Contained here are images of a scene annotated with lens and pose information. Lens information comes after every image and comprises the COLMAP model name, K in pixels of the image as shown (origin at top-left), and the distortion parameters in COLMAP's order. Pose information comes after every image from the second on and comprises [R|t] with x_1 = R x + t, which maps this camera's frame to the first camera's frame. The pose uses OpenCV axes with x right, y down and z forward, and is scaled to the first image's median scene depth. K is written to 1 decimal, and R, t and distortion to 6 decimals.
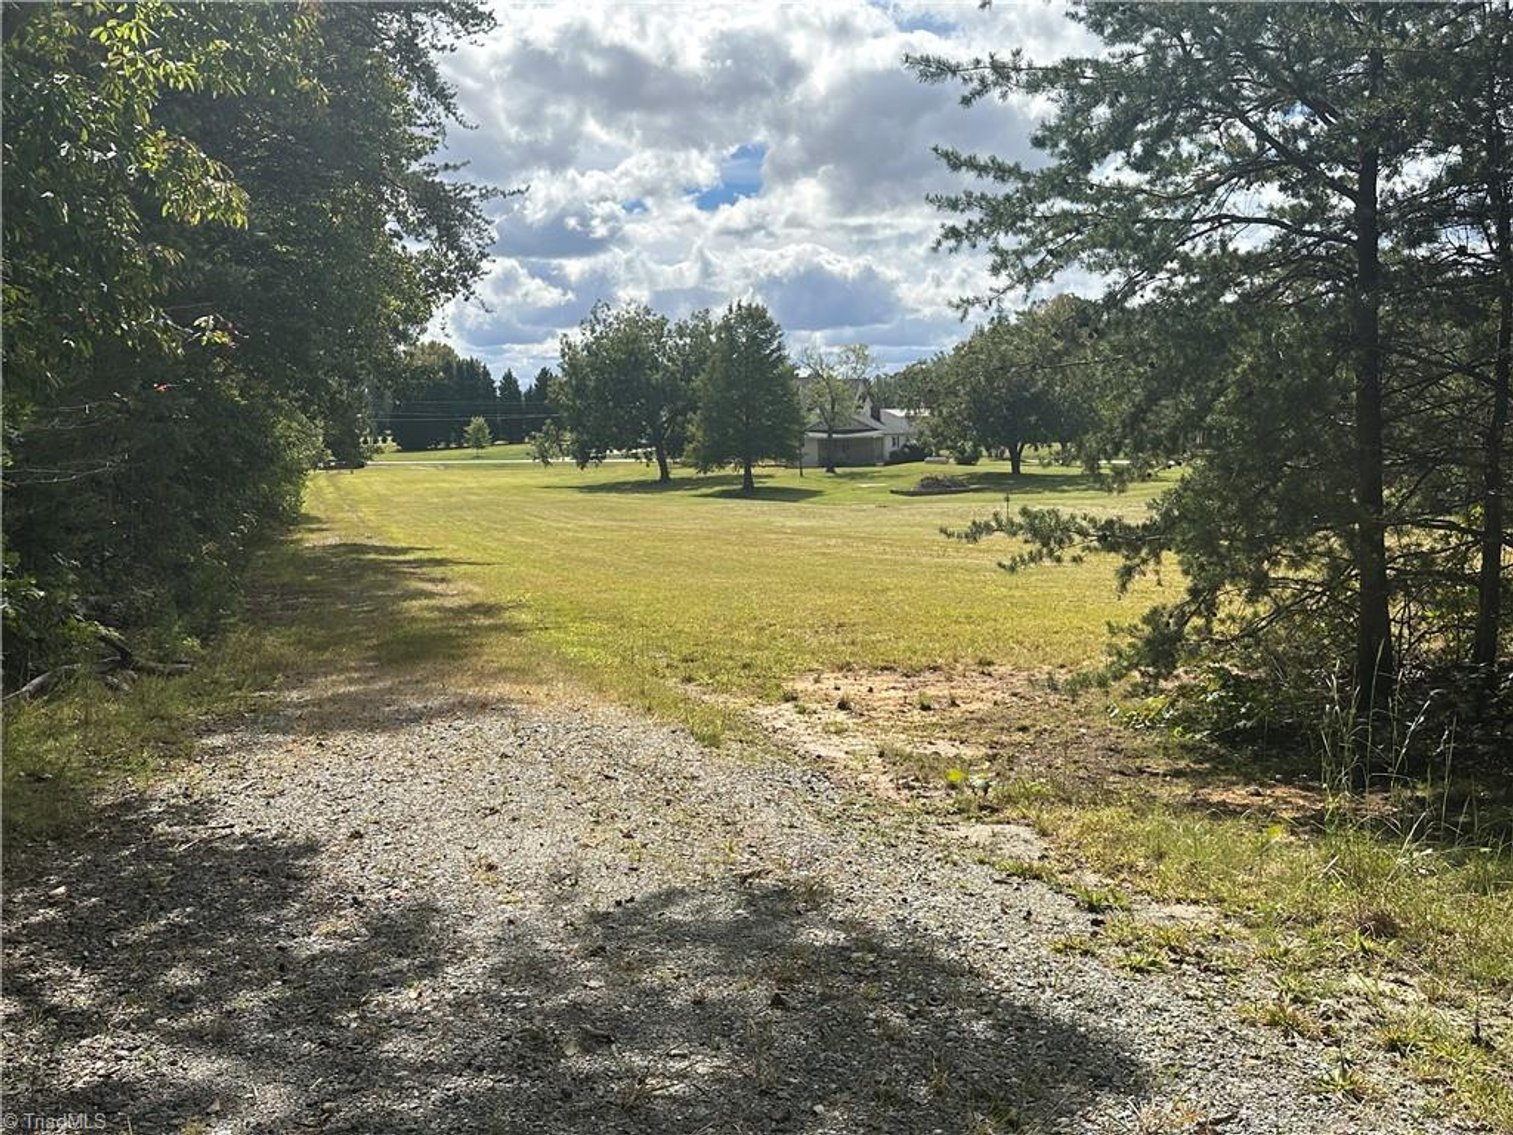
lens RADIAL K [[1570.5, 0, 737.5], [0, 1570.5, 596.5], [0, 0, 1]] dist [0.064492, 0.000000]
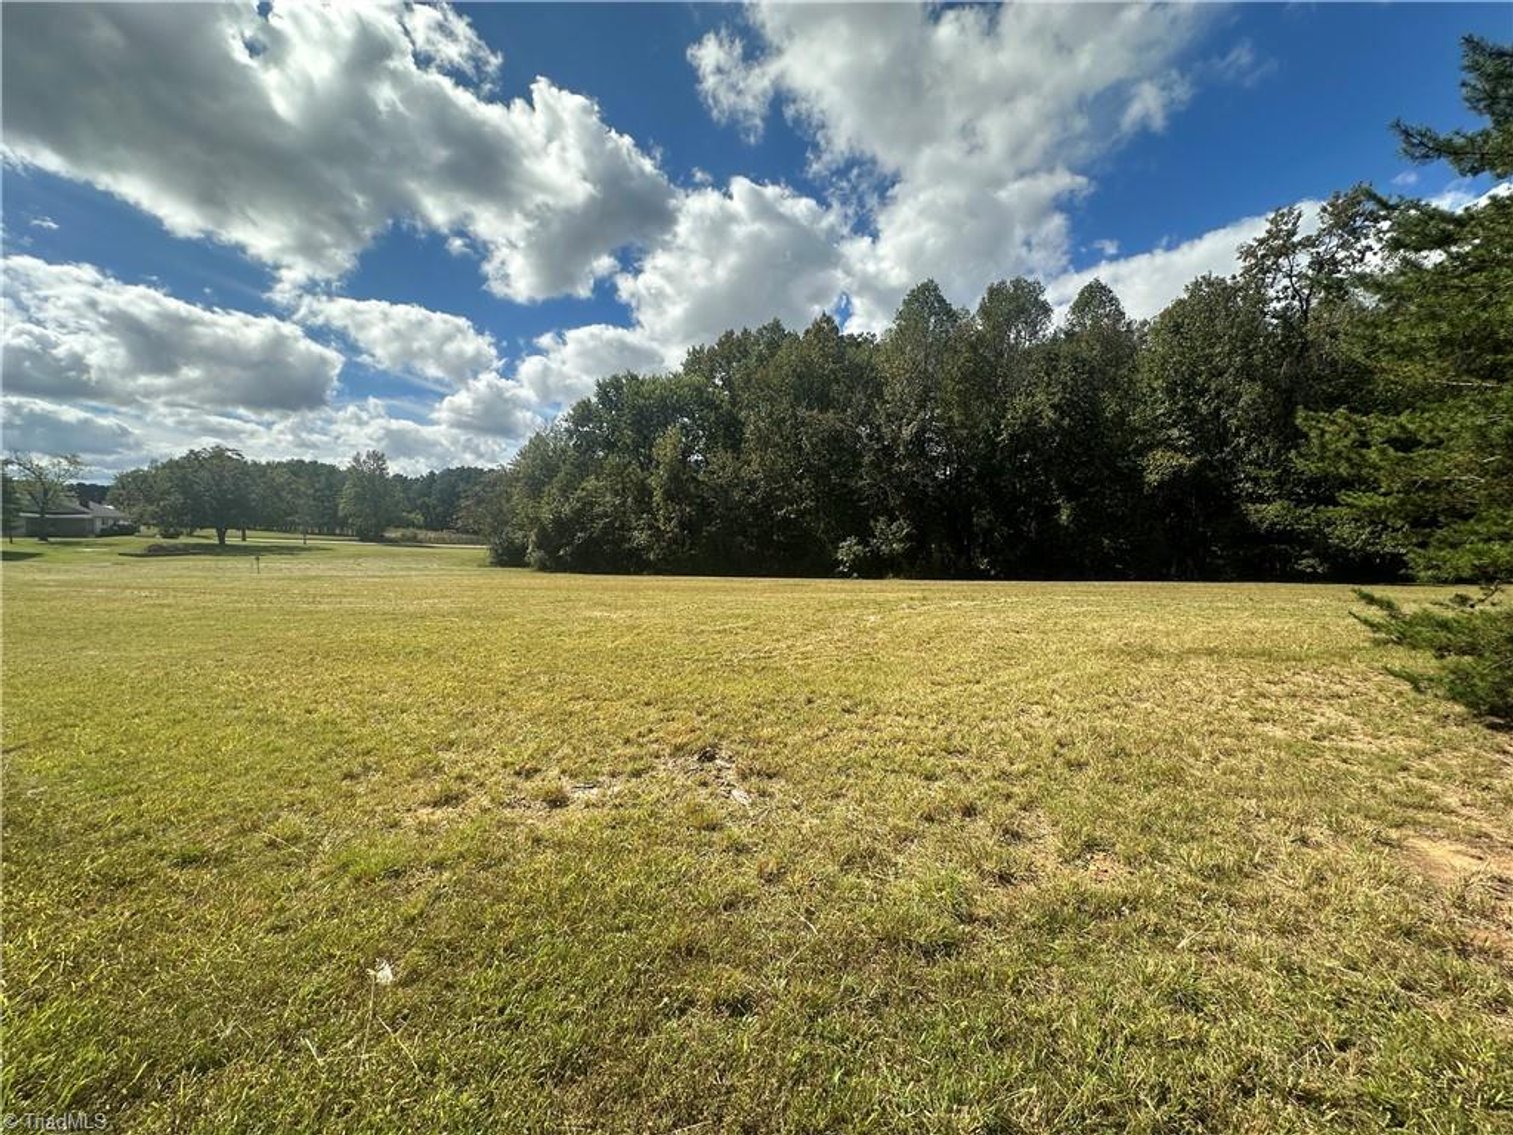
lens RADIAL K [[610.3, 0, 761.3], [0, 610.3, 562.7], [0, 0, 1]] dist [-0.002237, 0.001348]
pose [[0.573370, -0.003033, 0.819291, -0.019192], [0.051243, 0.998168, -0.032166, -0.007971], [-0.817692, 0.060426, 0.572475, 0.149345]]
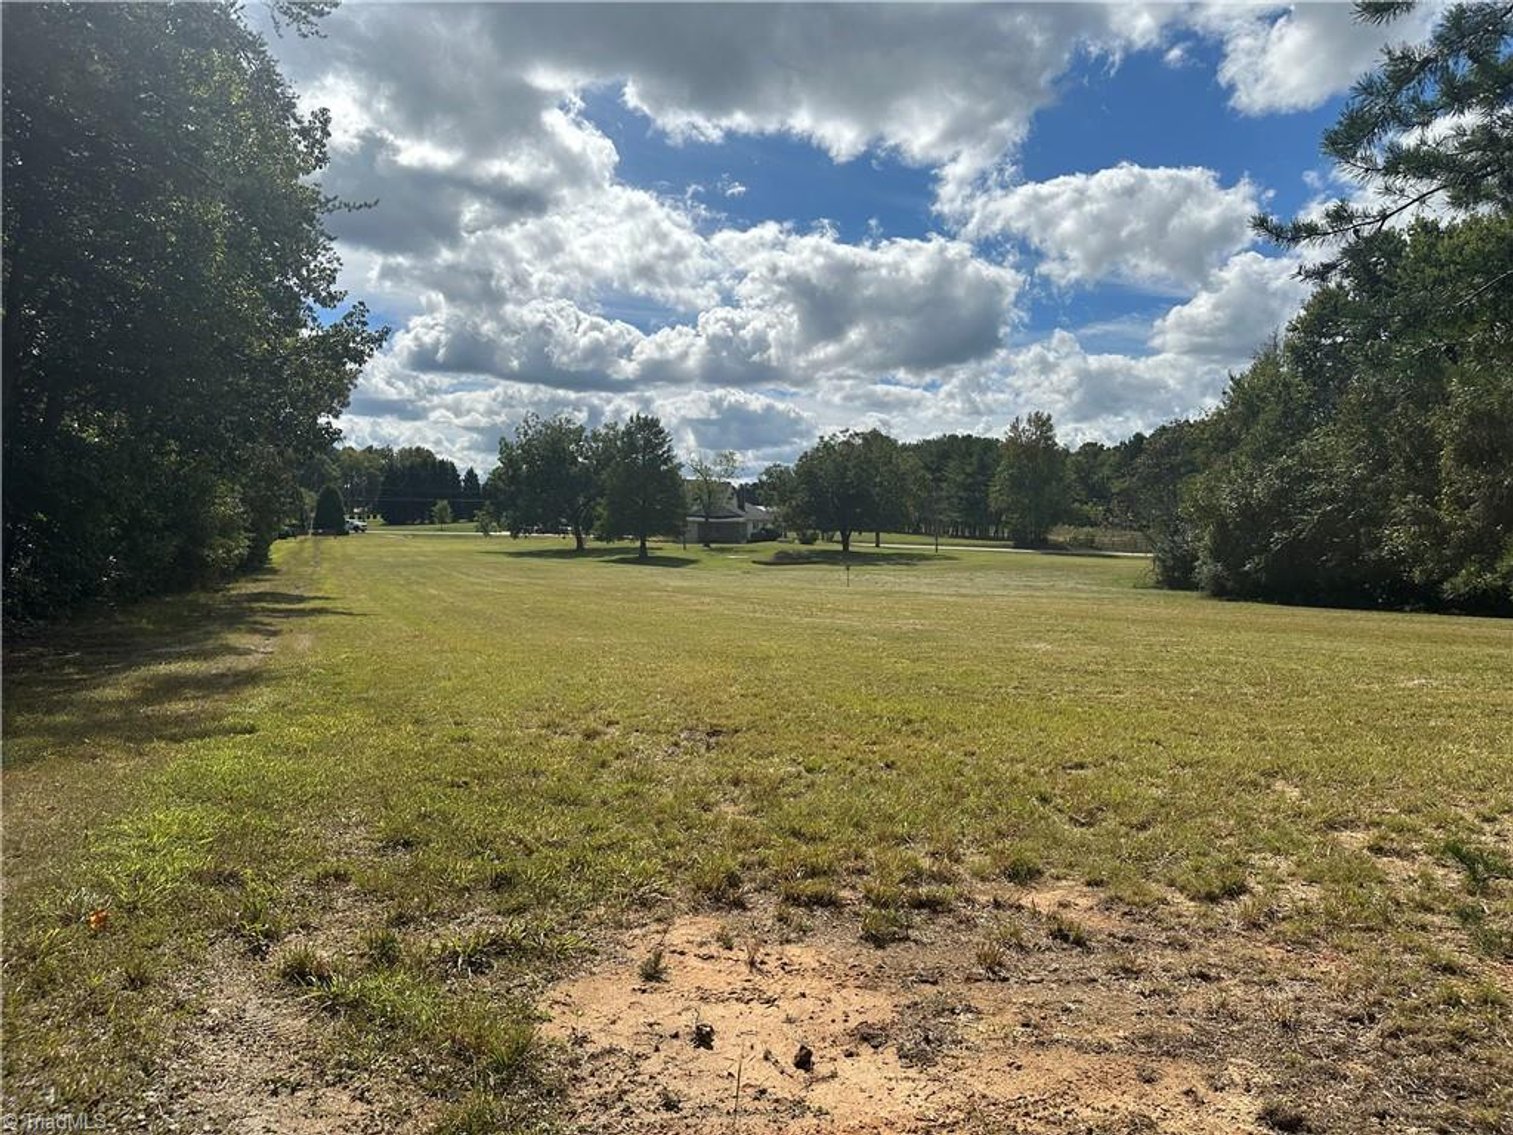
lens RADIAL K [[1075.0, 0, 755.9], [0, 1075.0, 608.5], [0, 0, 1]] dist [0.051750, -0.065115]
pose [[0.994174, 0.021287, 0.105663, 0.006080], [-0.018538, 0.999465, -0.026930, -0.003661], [-0.106180, 0.024814, 0.994037, 0.097170]]
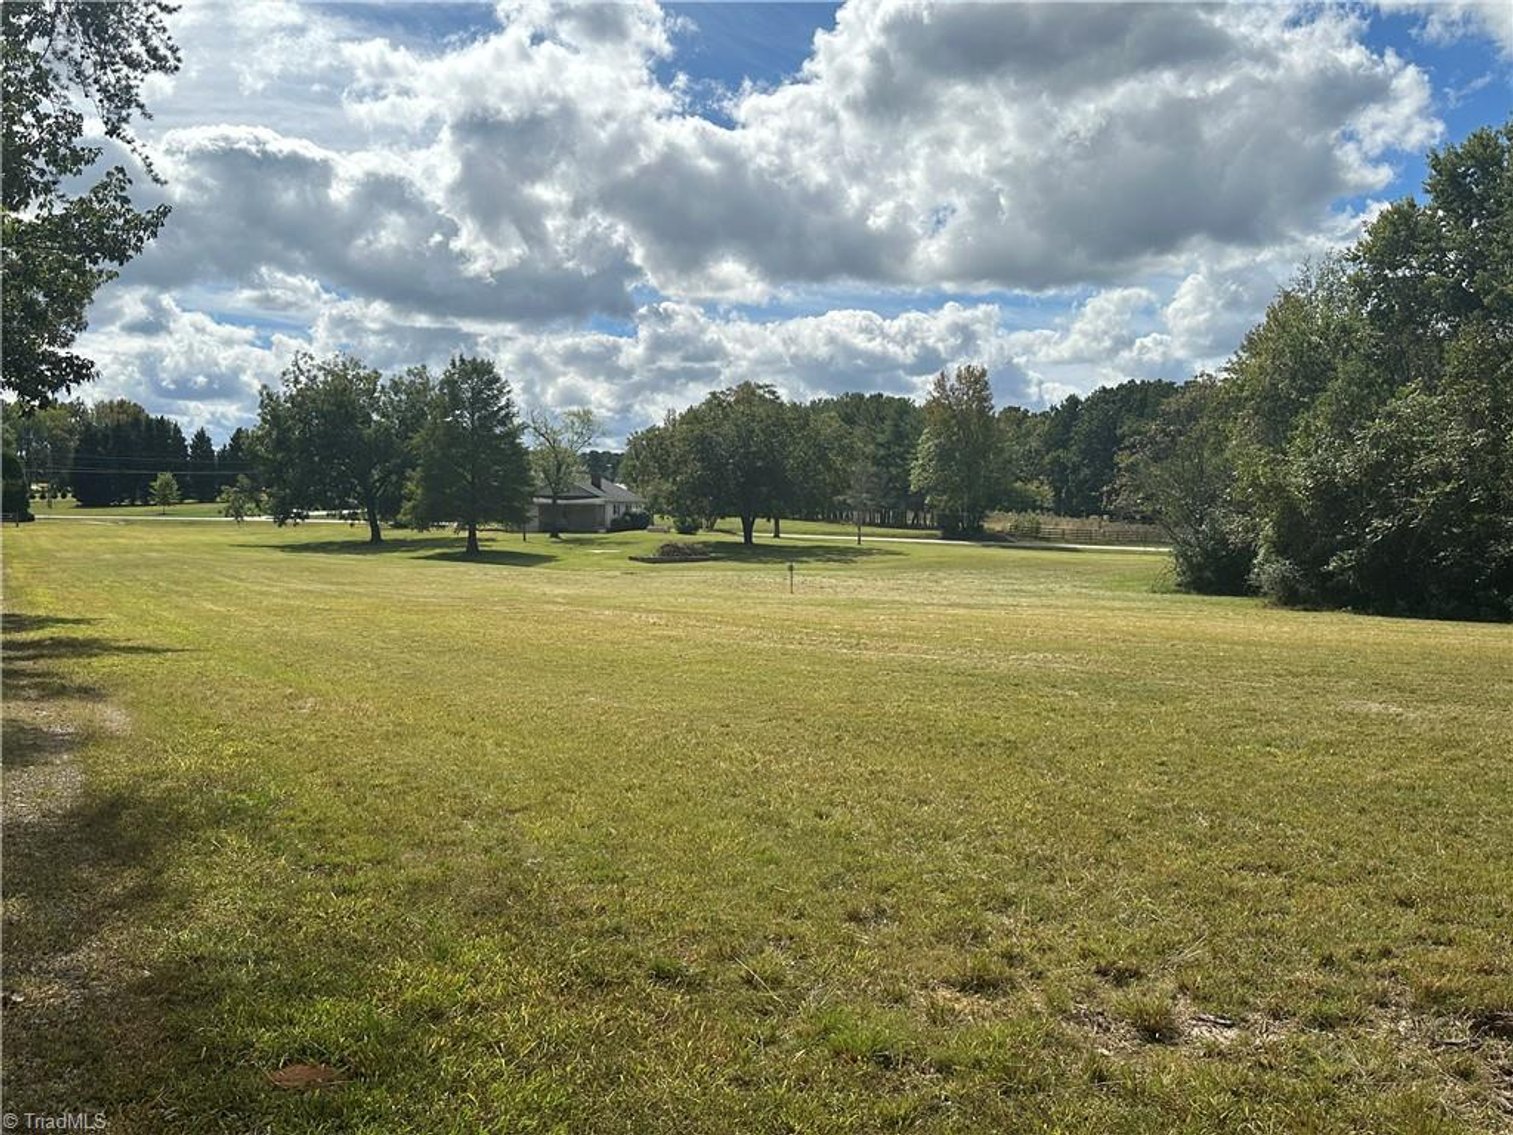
lens RADIAL K [[1365.6, 0, 746.0], [0, 1365.6, 569.5], [0, 0, 1]] dist [0.115669, -0.197313]
pose [[0.972798, 0.020777, 0.230720, -0.019727], [-0.006807, 0.998103, -0.061181, -0.007578], [-0.231553, 0.057946, 0.971095, 0.140886]]
